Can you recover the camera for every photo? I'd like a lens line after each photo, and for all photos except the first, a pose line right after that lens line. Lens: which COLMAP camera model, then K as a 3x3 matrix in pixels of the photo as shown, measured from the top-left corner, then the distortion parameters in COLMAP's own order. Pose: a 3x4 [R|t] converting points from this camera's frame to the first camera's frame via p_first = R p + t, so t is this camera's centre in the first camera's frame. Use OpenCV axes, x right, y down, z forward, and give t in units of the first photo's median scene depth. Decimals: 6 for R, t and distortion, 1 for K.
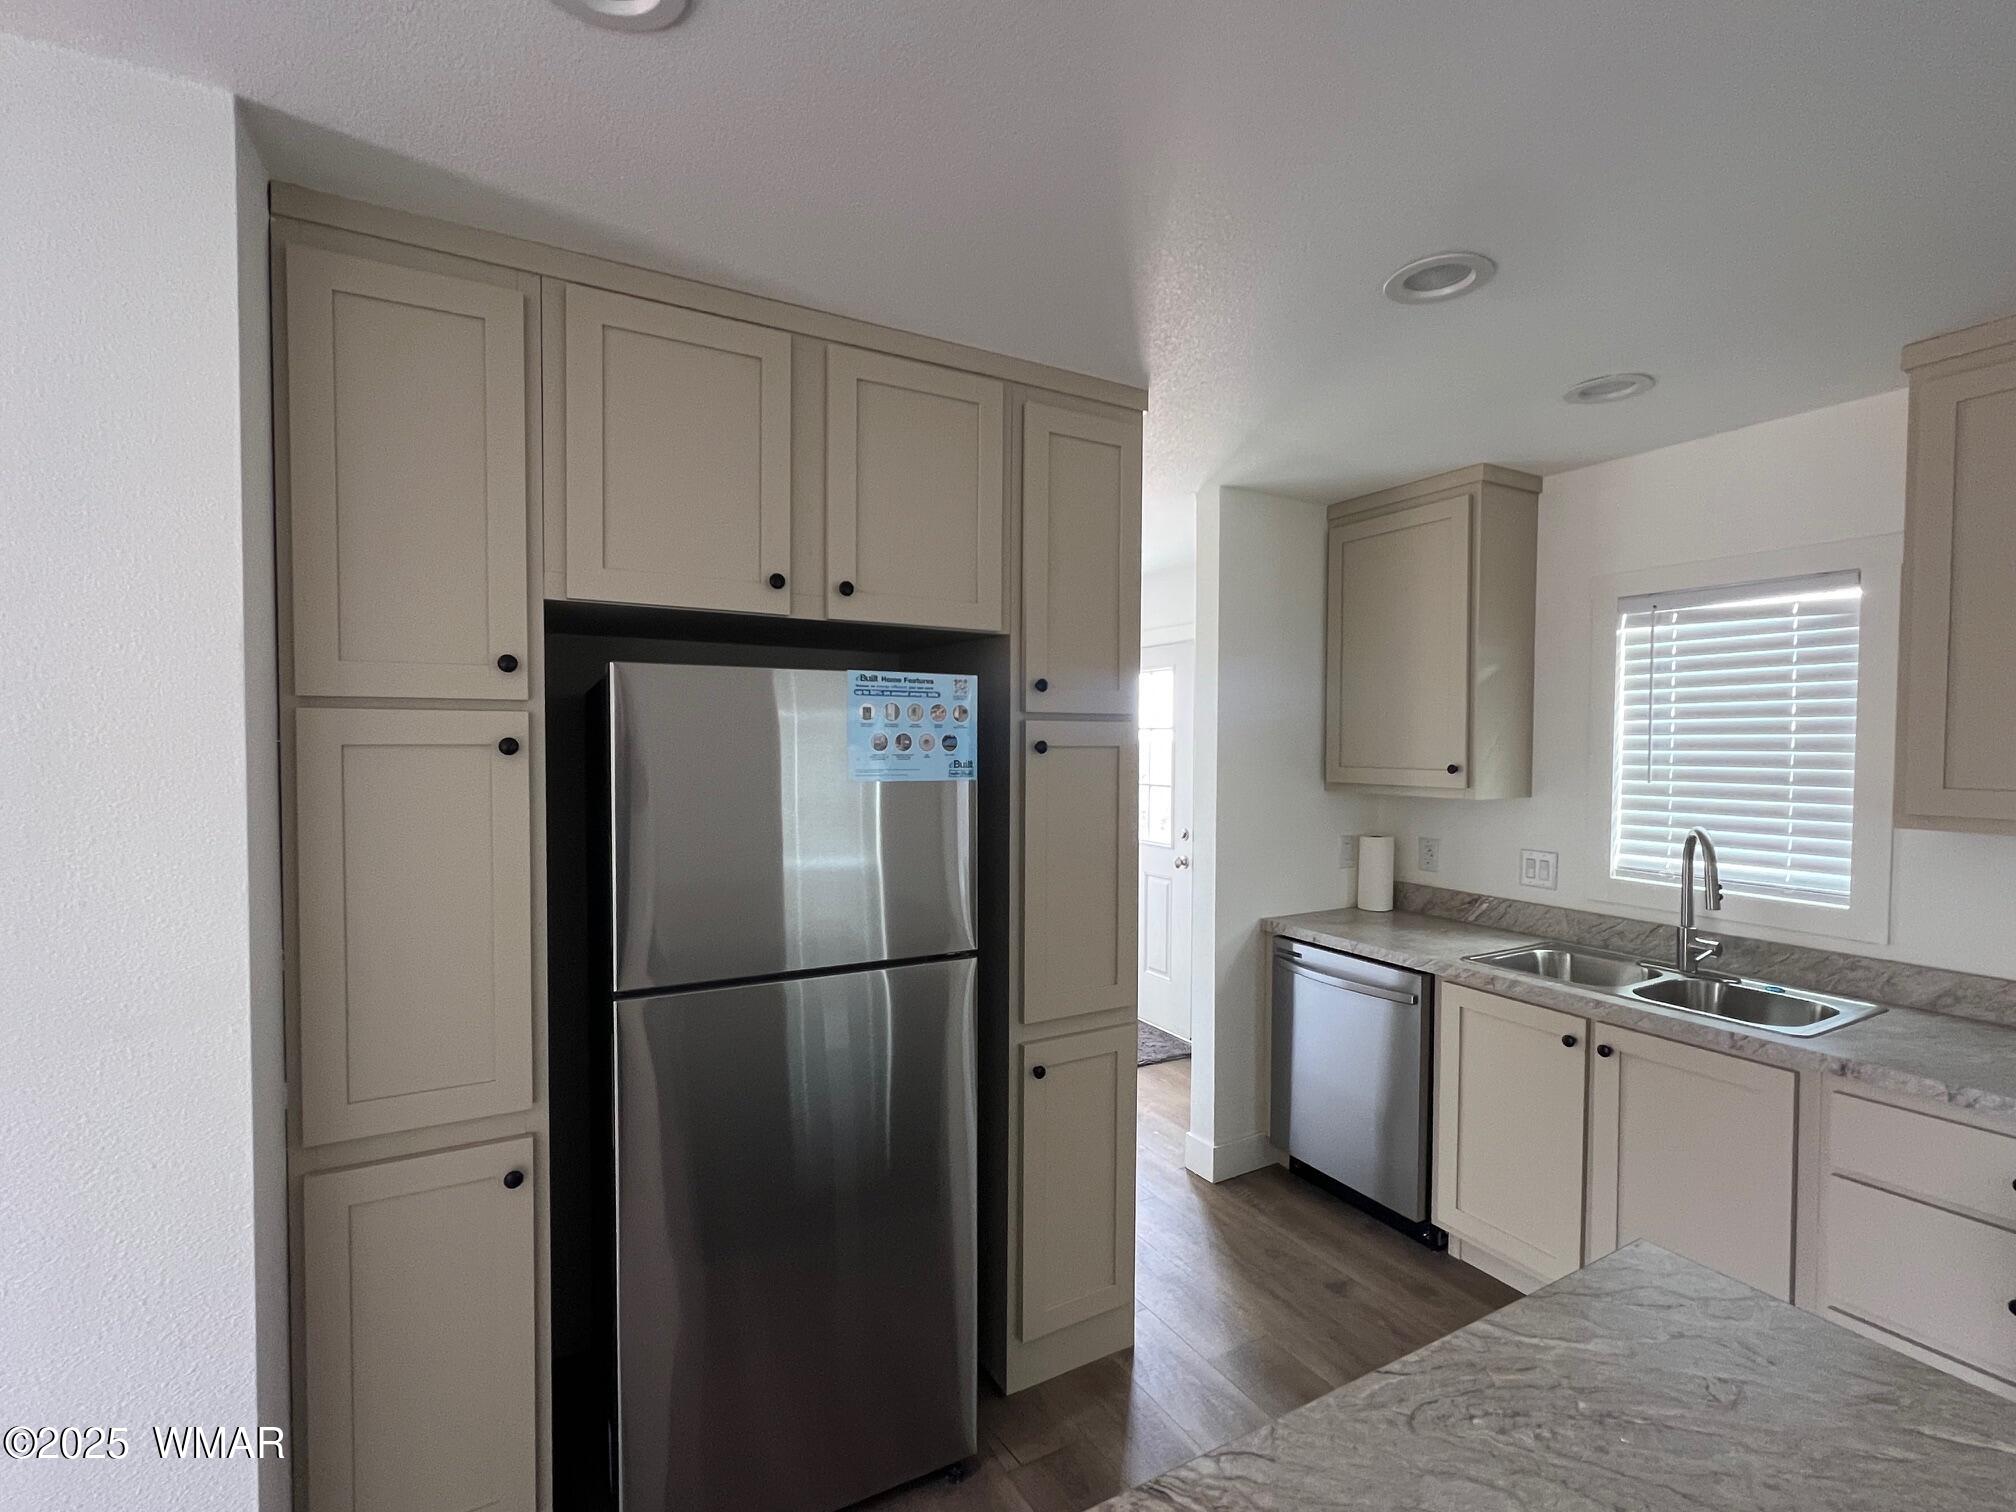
lens RADIAL K [[898.6, 0, 1004.9], [0, 898.6, 768.6], [0, 0, 1]] dist [-0.003855, 0.000078]
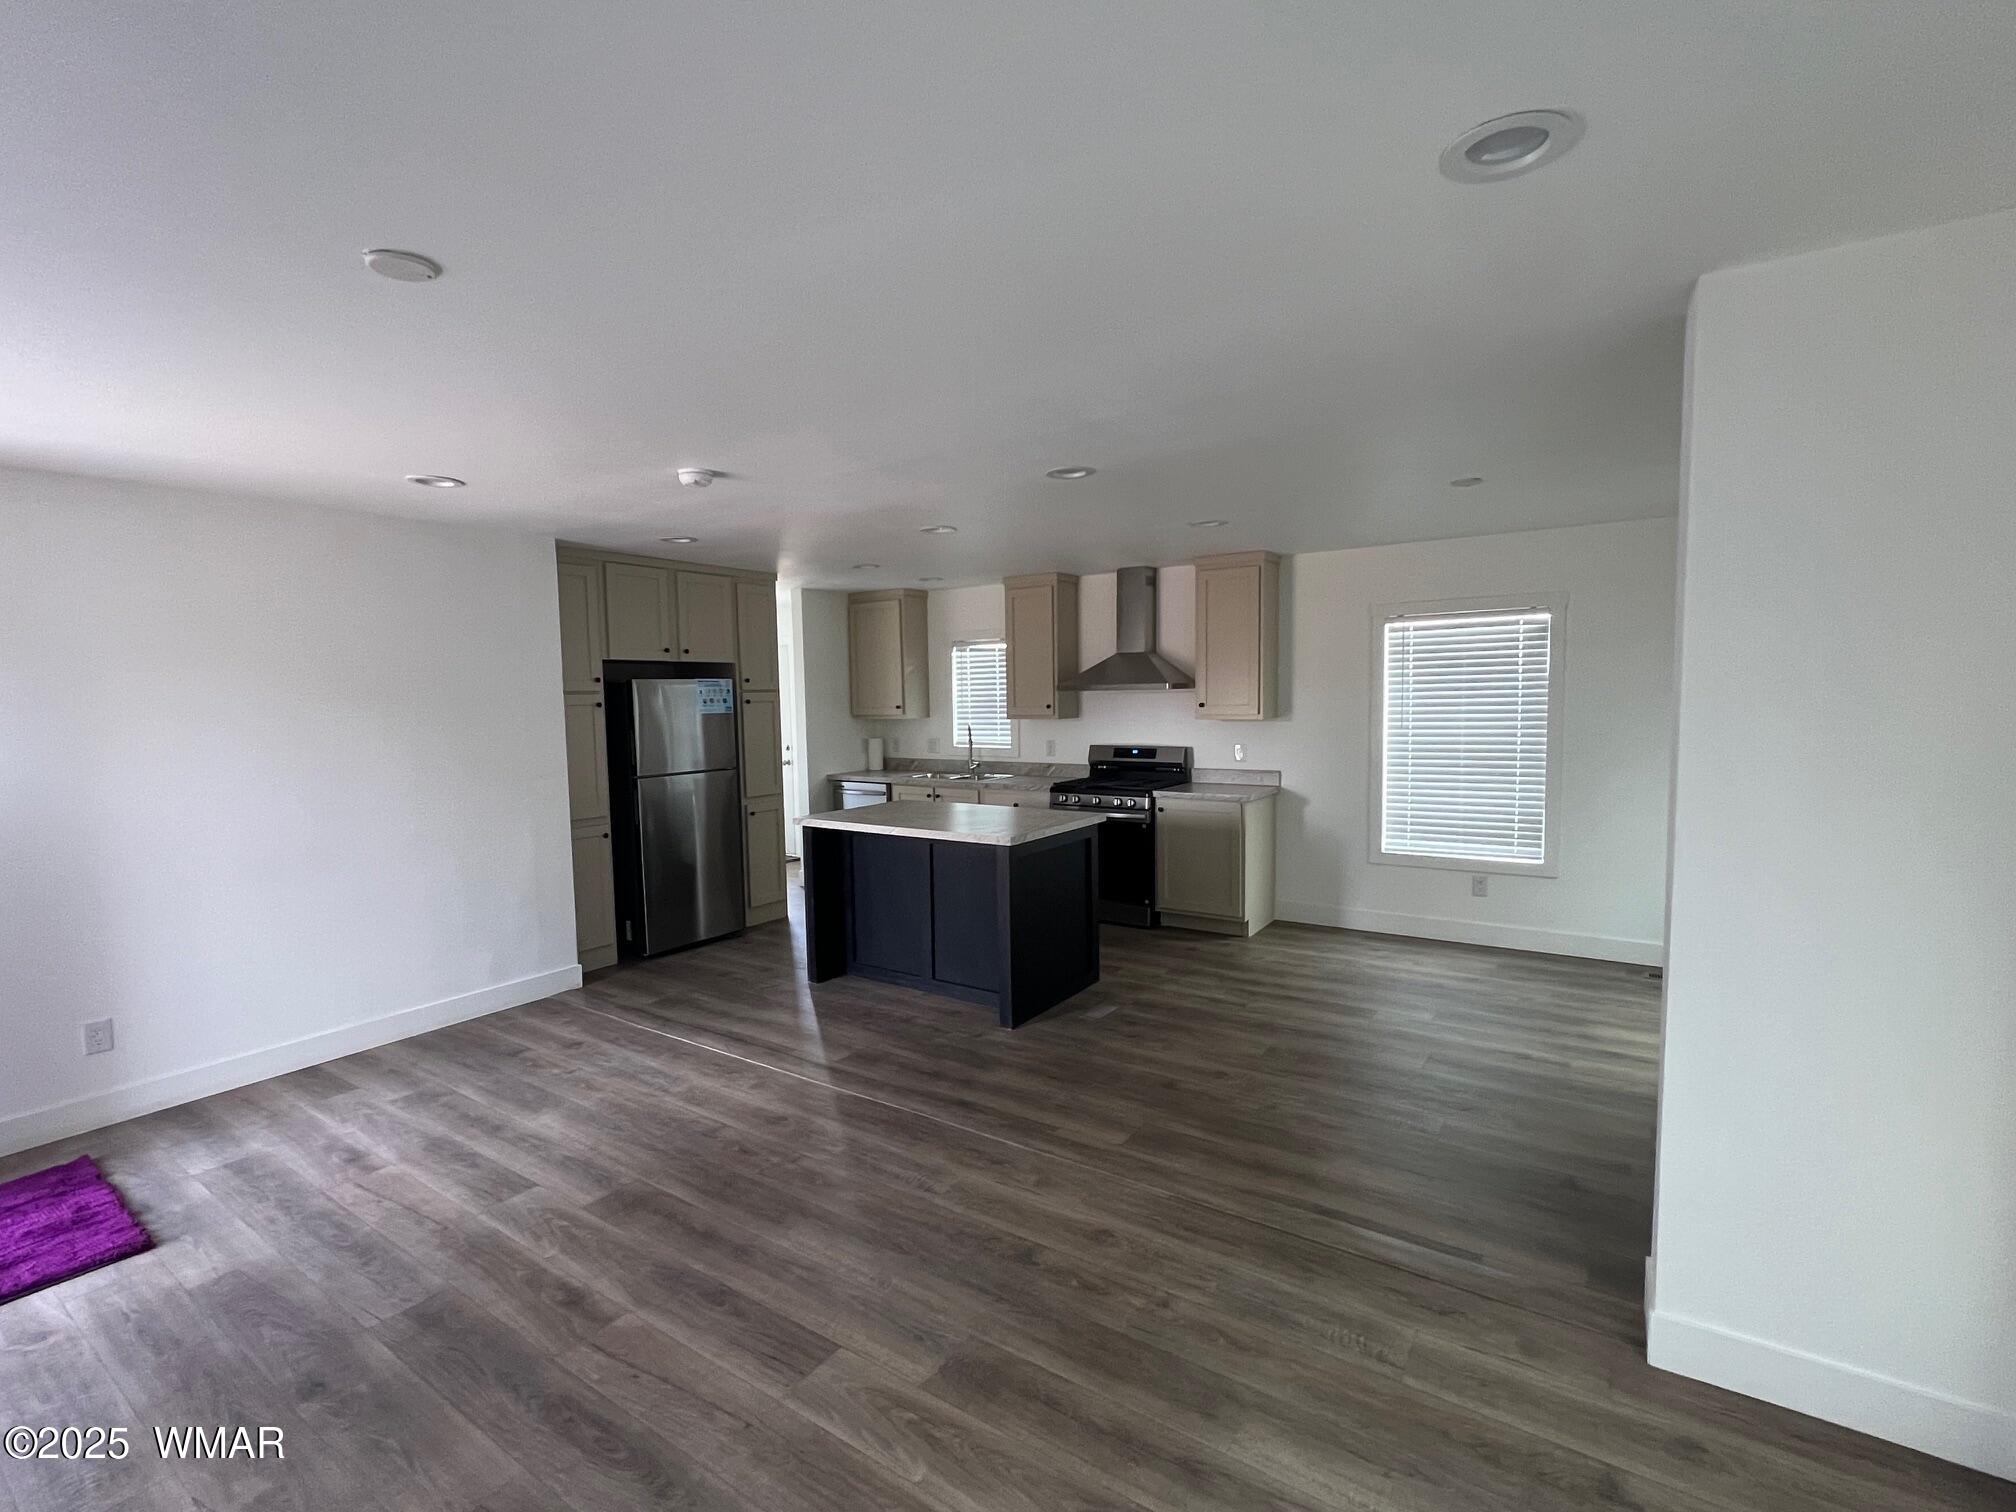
lens RADIAL K [[898.6, 0, 1004.9], [0, 898.6, 768.6], [0, 0, 1]] dist [-0.003855, 0.000078]
pose [[0.892488, -0.058246, 0.447294, -0.489202], [0.036592, 0.997709, 0.056908, 0.052287], [-0.449584, -0.034422, 0.892575, -1.820118]]
